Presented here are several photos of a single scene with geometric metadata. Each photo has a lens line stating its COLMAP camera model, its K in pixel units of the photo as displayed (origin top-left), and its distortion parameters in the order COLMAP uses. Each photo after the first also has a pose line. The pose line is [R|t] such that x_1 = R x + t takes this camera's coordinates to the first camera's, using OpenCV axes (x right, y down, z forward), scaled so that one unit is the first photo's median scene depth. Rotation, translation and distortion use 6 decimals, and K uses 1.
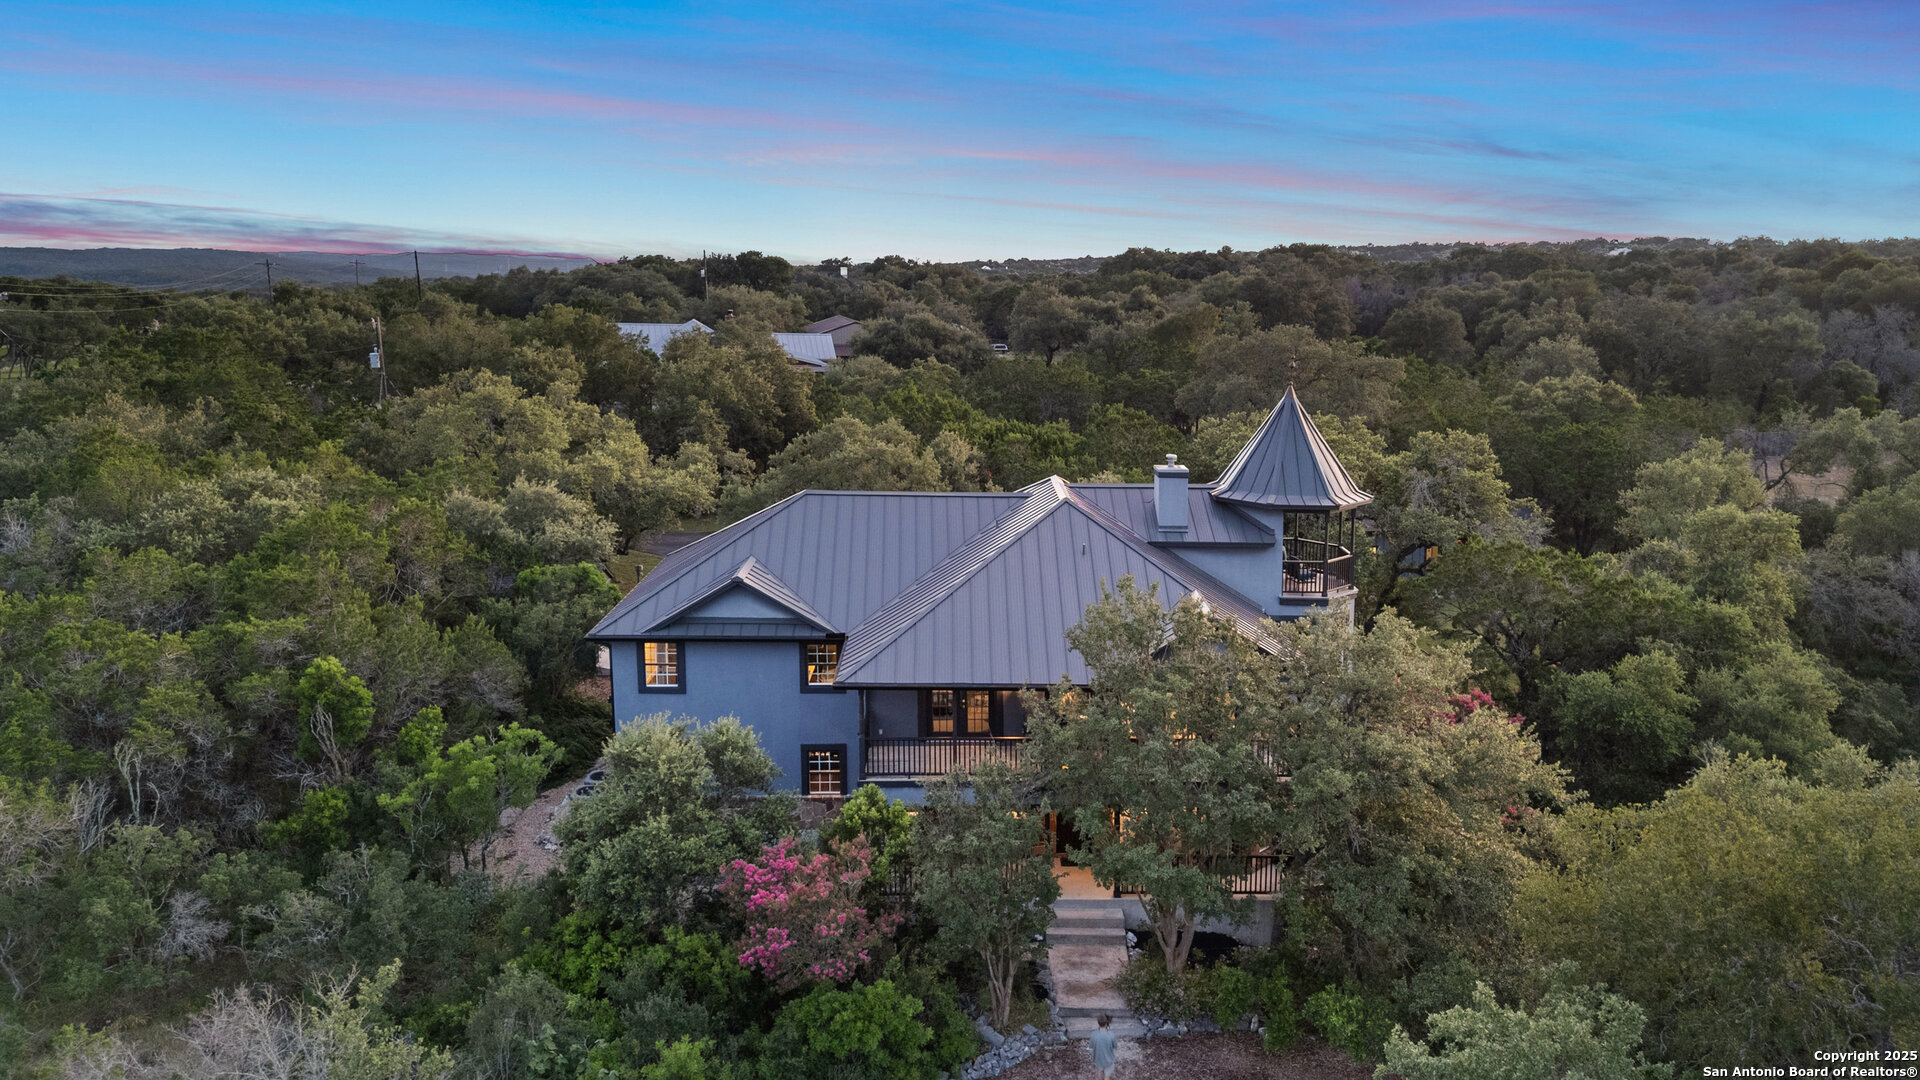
lens RADIAL K [[1431.4, 0, 1056.4], [0, 1431.4, 541.1], [0, 0, 1]] dist [0.059845, -0.001367]
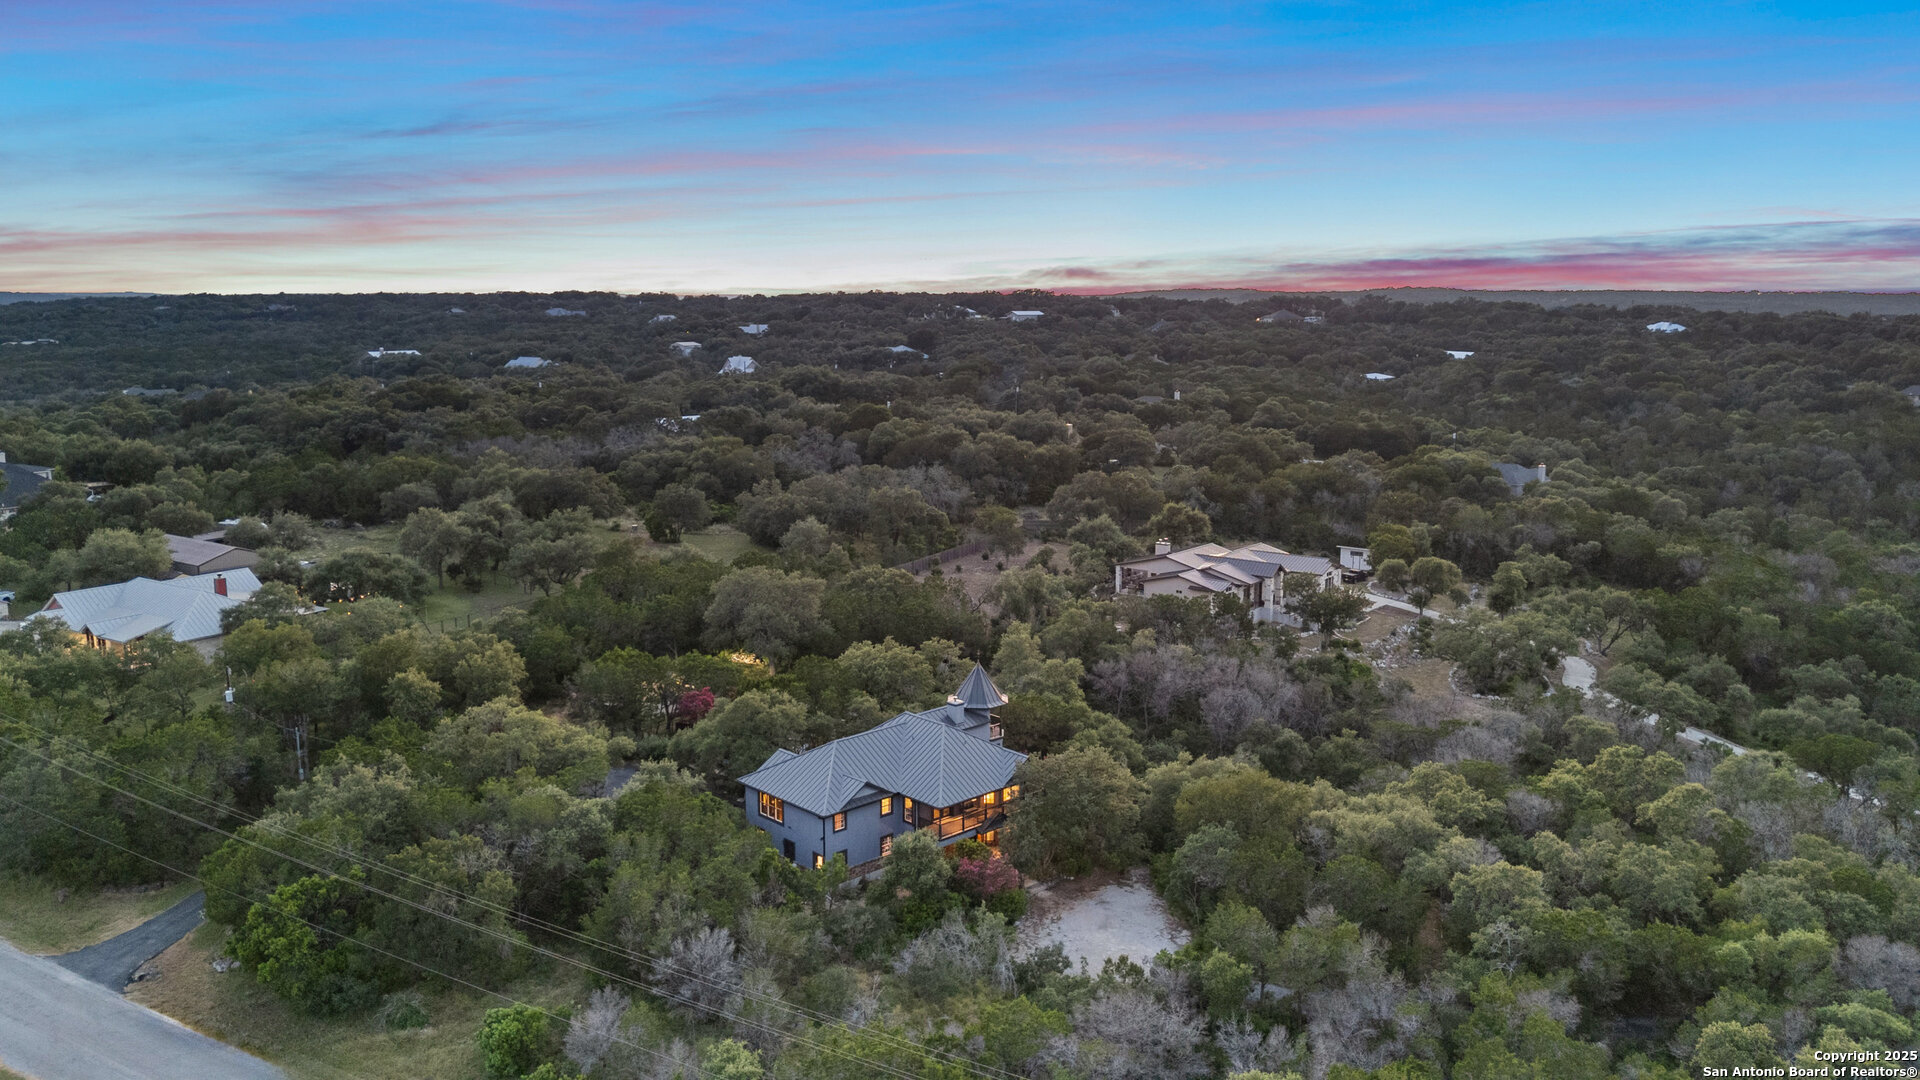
lens RADIAL K [[1752.3, 0, 960.0], [0, 1752.3, 540.0], [0, 0, 1]] dist [0.105965, 0.000476]
pose [[0.731078, -0.148956, 0.665836, -2.070793], [0.124888, 0.988605, 0.084039, -0.631602], [-0.670767, 0.021716, 0.741350, -1.462197]]
